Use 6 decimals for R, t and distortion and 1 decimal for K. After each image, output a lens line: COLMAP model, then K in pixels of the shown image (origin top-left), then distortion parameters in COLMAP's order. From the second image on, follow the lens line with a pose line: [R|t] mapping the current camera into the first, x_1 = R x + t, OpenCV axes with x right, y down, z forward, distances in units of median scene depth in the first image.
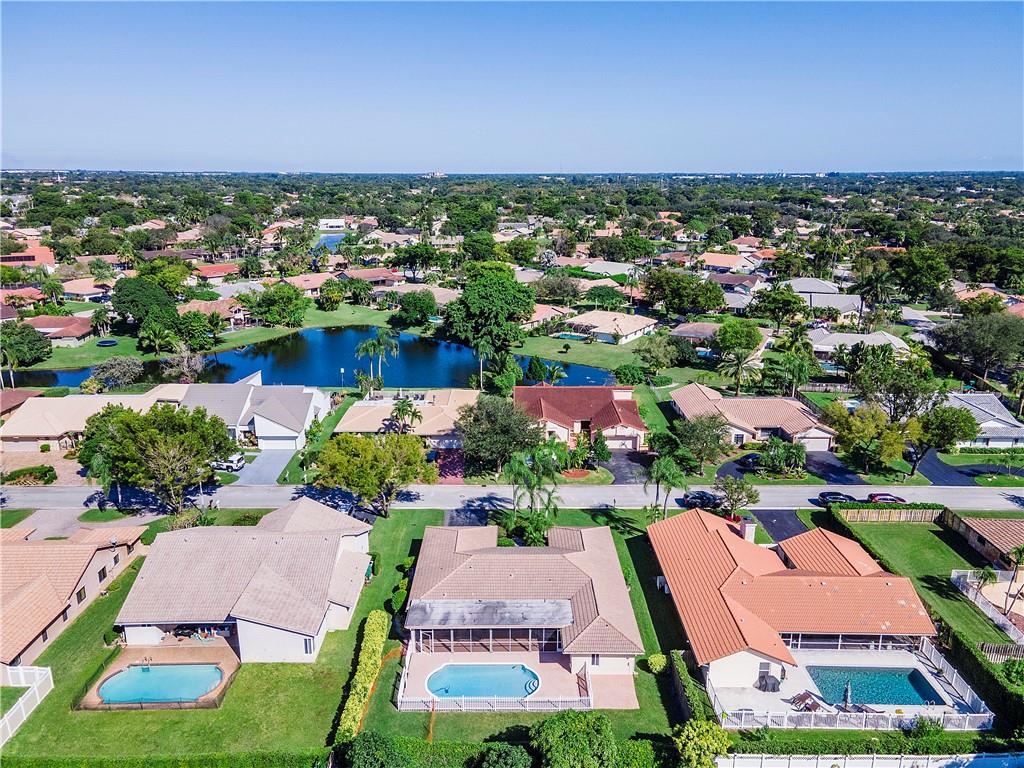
lens RADIAL K [[719.1, 0, 511.8], [0, 719.1, 383.0], [0, 0, 1]] dist [0.032211, 0.021952]
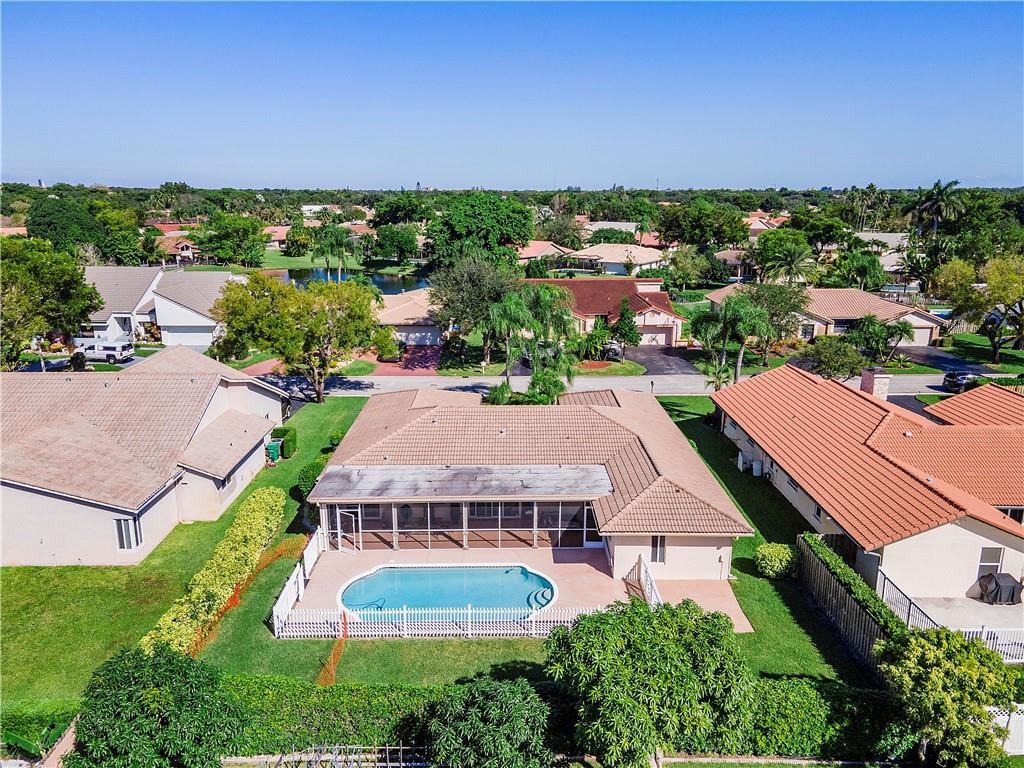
lens RADIAL K [[719.1, 0, 514.4], [0, 719.1, 386.3], [0, 0, 1]] dist [0.032211, 0.021952]
pose [[0.999926, 0.000390, 0.012134, 0.002321], [-0.000160, 0.999820, -0.018990, 0.257592], [-0.012139, 0.018986, 0.999746, 0.442401]]
